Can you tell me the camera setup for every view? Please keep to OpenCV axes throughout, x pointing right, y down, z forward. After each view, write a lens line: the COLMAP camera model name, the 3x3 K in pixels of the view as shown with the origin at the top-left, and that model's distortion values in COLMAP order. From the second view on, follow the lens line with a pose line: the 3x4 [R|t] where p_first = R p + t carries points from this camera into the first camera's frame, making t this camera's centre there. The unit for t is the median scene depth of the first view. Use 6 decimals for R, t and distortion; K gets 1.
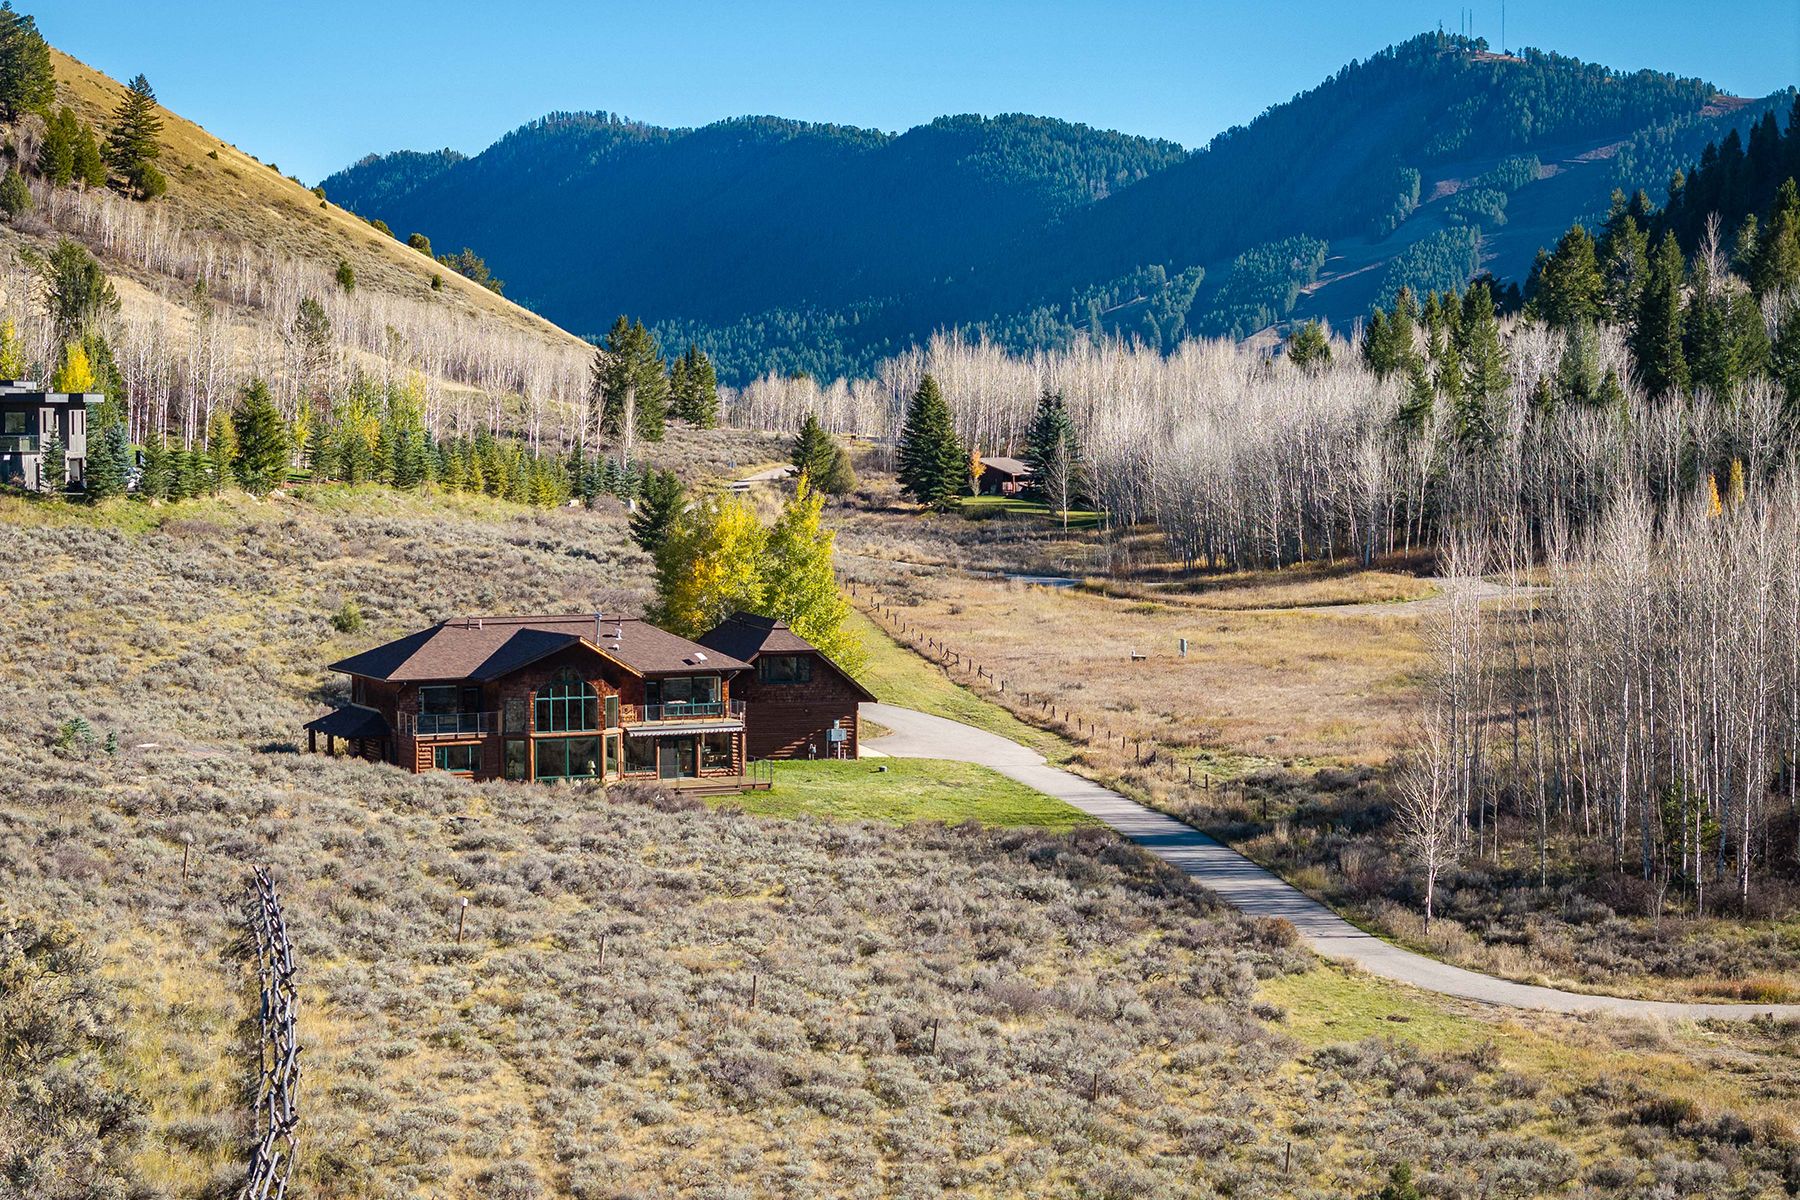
lens RADIAL K [[3686.6, 0, 903.5], [0, 3686.6, 602.2], [0, 0, 1]] dist [-0.090239, 0.000000]
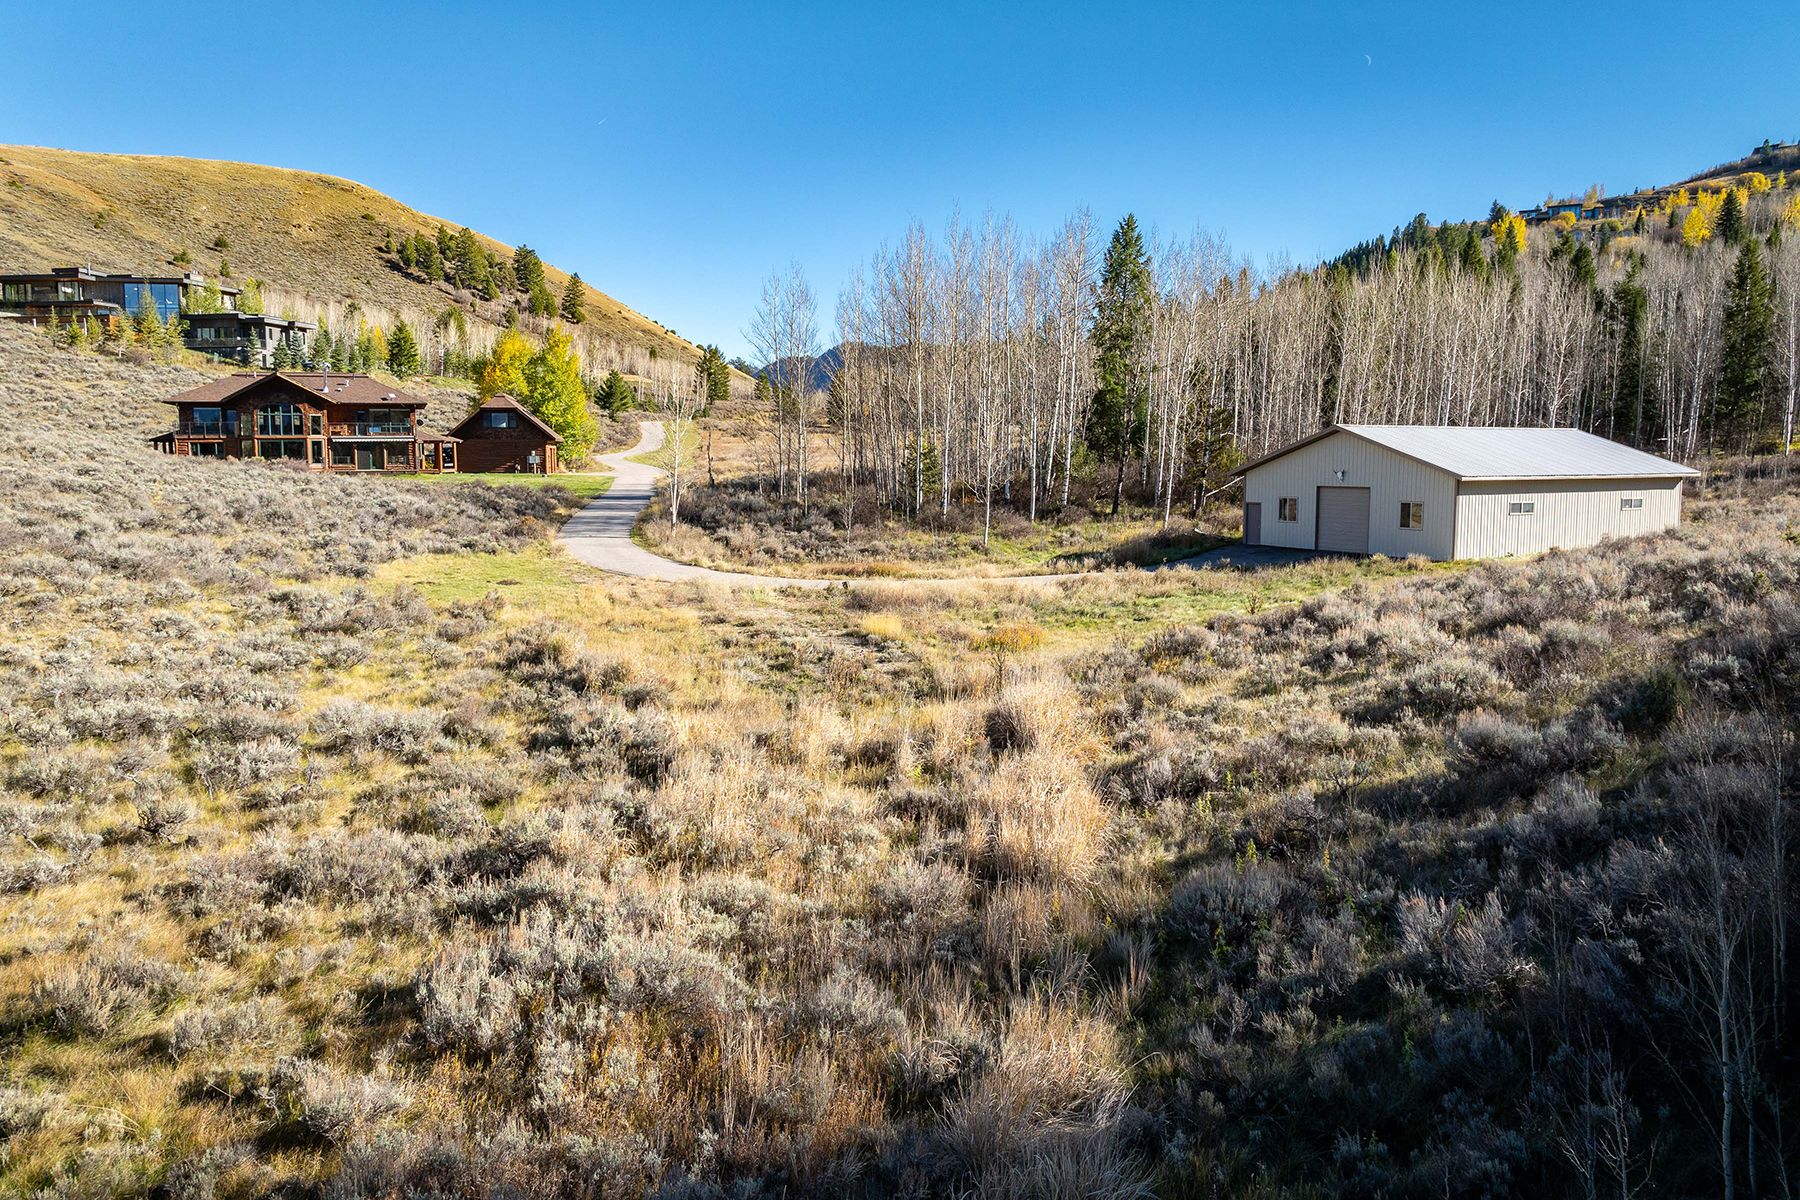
lens RADIAL K [[1284.4, 0, 891.3], [0, 1284.4, 607.4], [0, 0, 1]] dist [-0.035457, 0.009719]
pose [[0.997725, 0.008979, -0.066813, 0.200412], [-0.004428, 0.997679, 0.067954, 0.067851], [0.067268, -0.067504, 0.995449, 0.447614]]
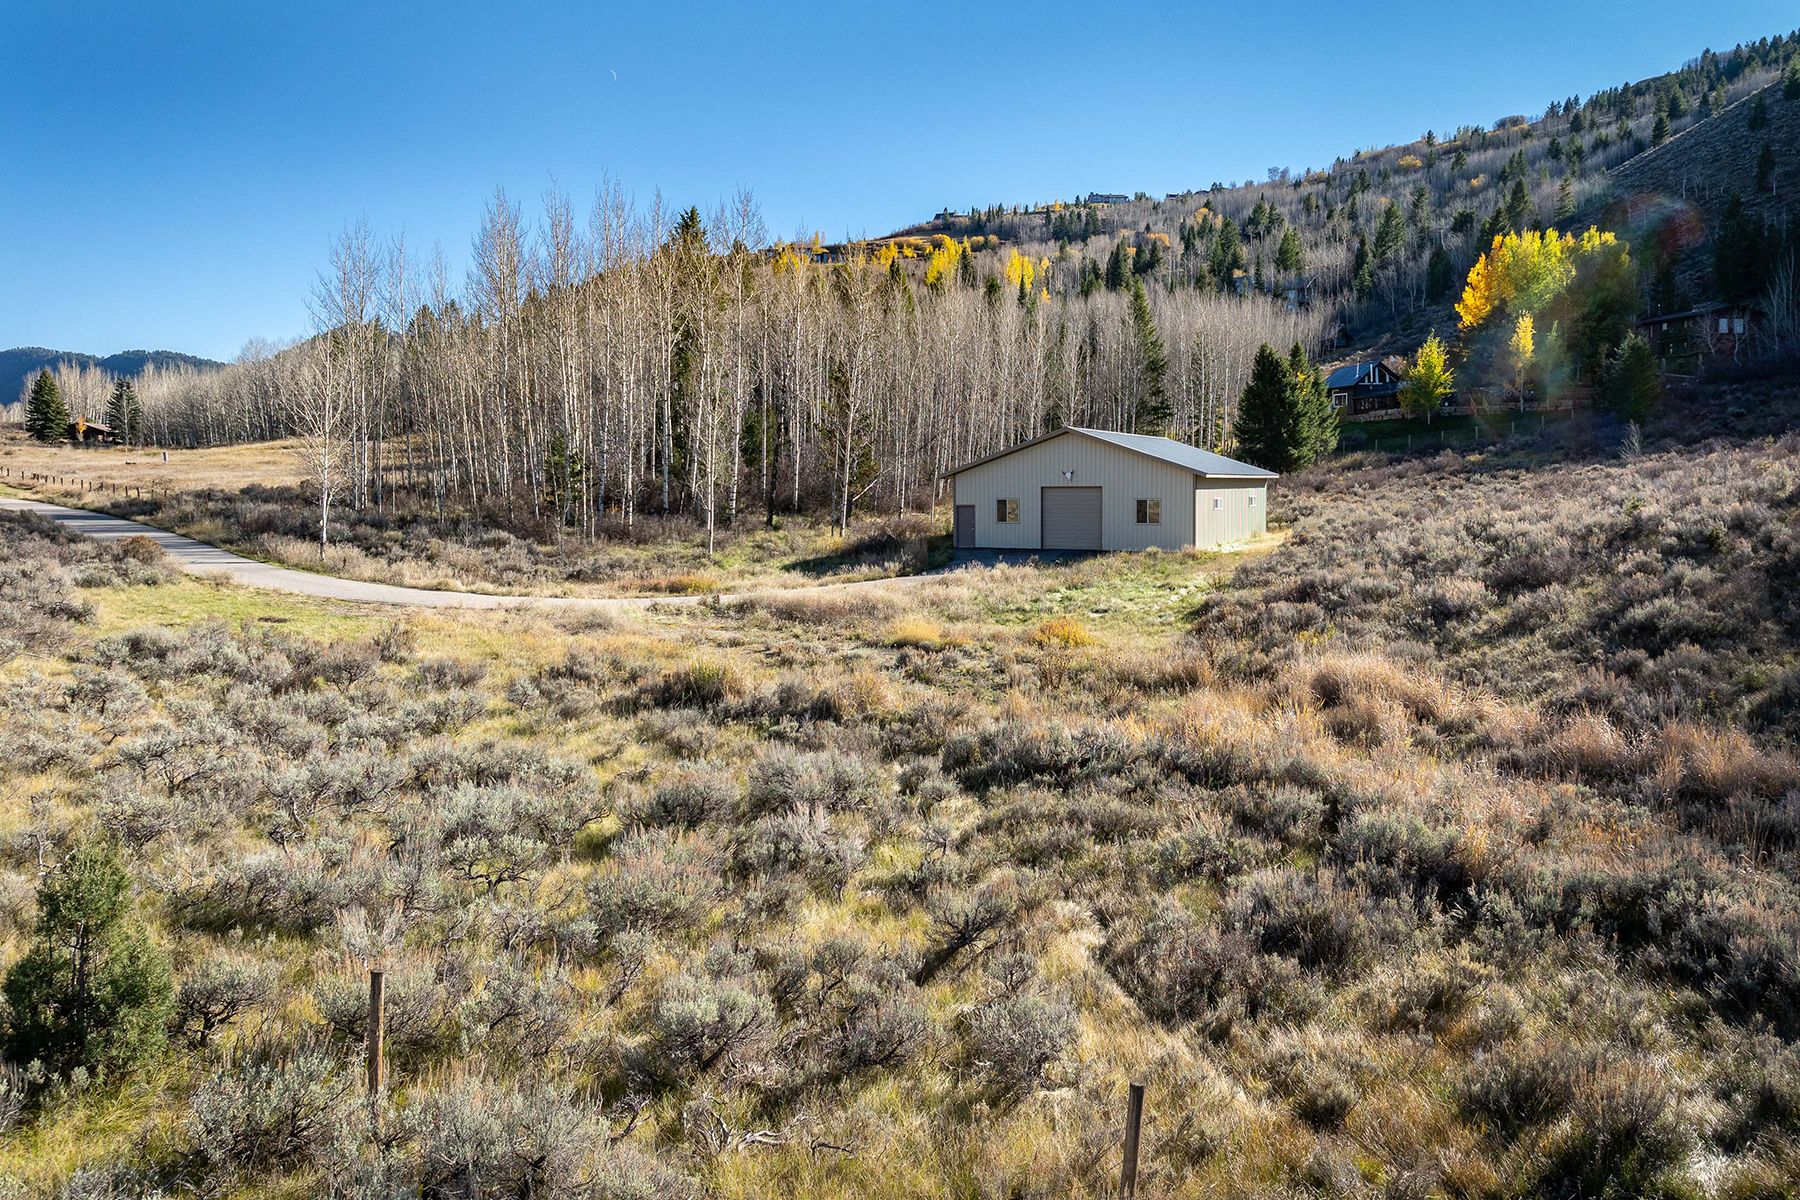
lens RADIAL K [[1367.5, 0, 935.7], [0, 1367.5, 547.7], [0, 0, 1]] dist [-0.020548, -0.017747]
pose [[0.855732, -0.024569, 0.516836, 0.076682], [0.027564, 0.999618, 0.001880, 0.073274], [-0.516685, 0.012637, 0.856083, 0.490919]]
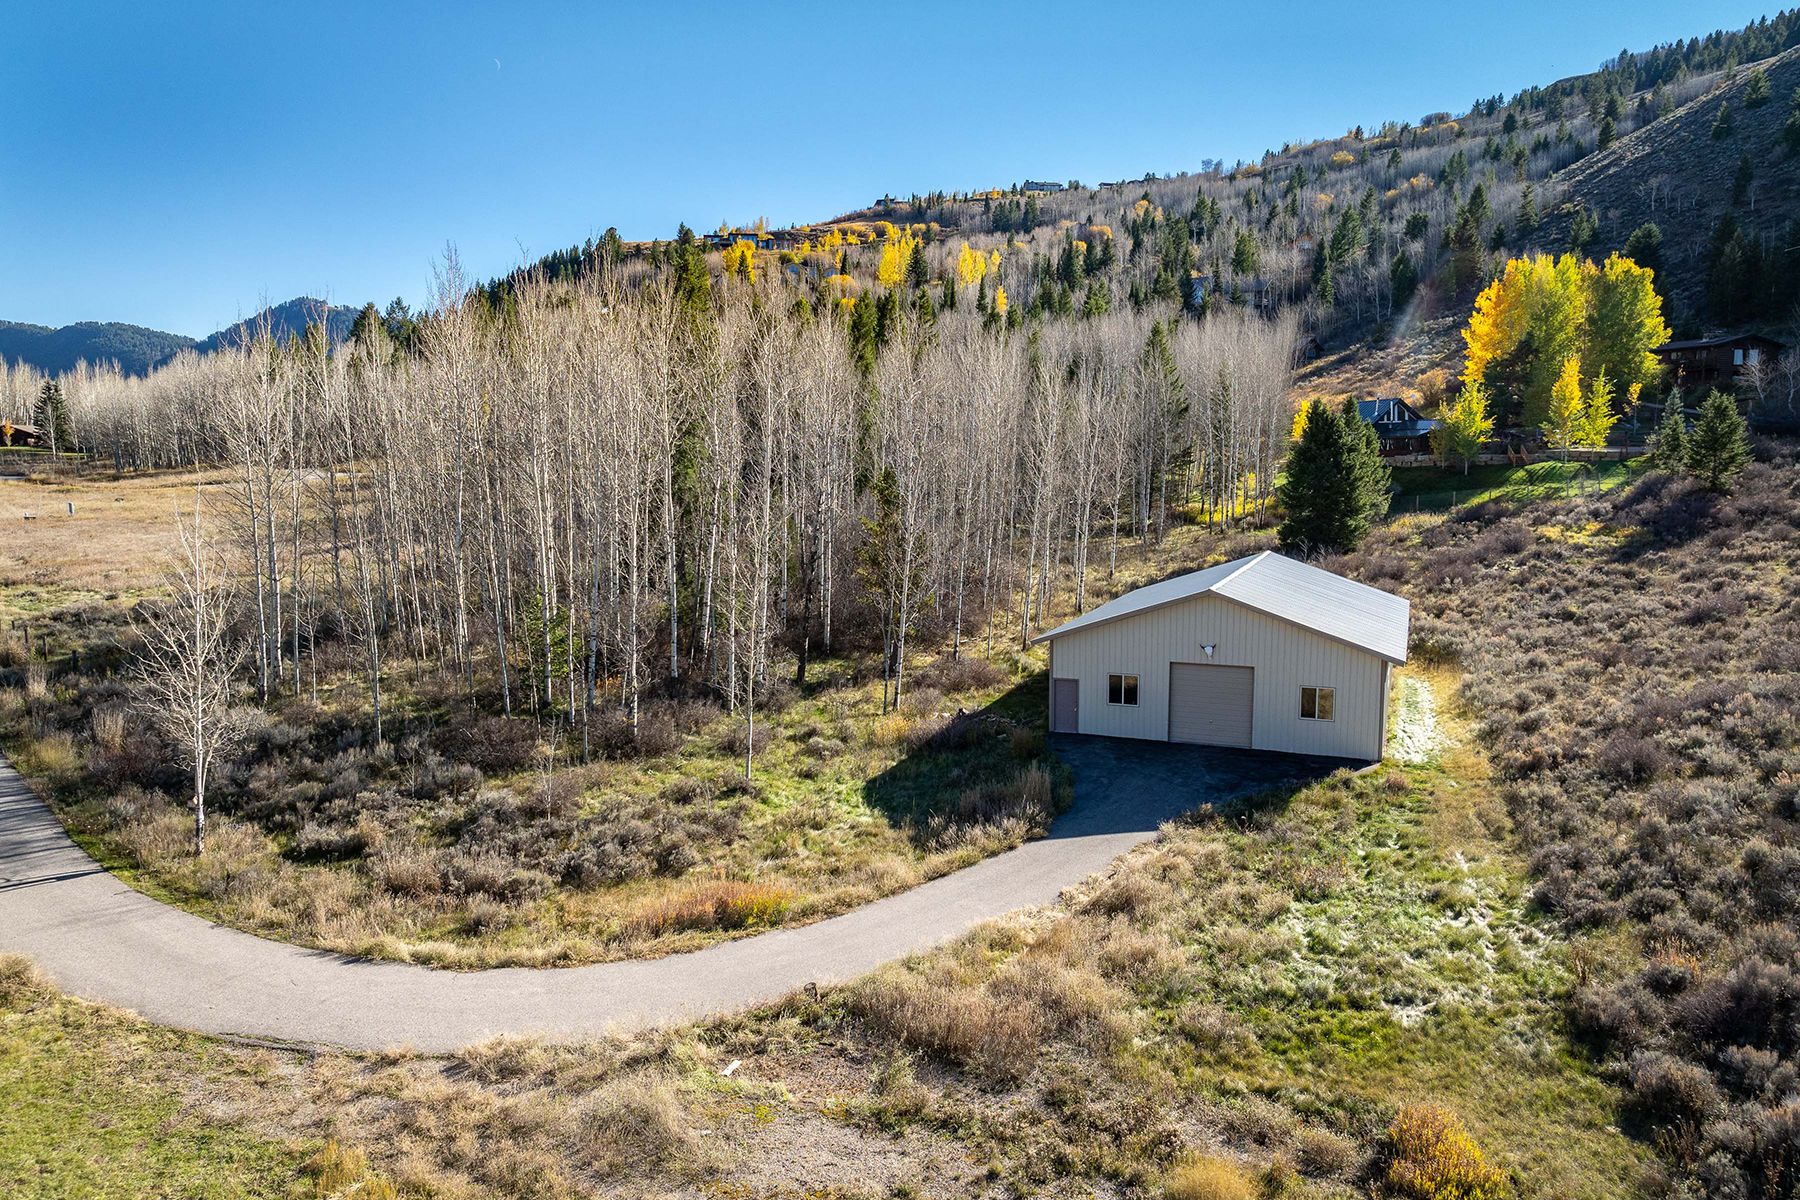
lens RADIAL K [[1284.4, 0, 920.7], [0, 1284.4, 593.8], [0, 0, 1]] dist [-0.035457, 0.009719]
pose [[0.833230, -0.057308, 0.549949, 0.102725], [0.024937, 0.997497, 0.066164, 0.026096], [-0.552365, -0.041416, 0.832573, 0.597039]]
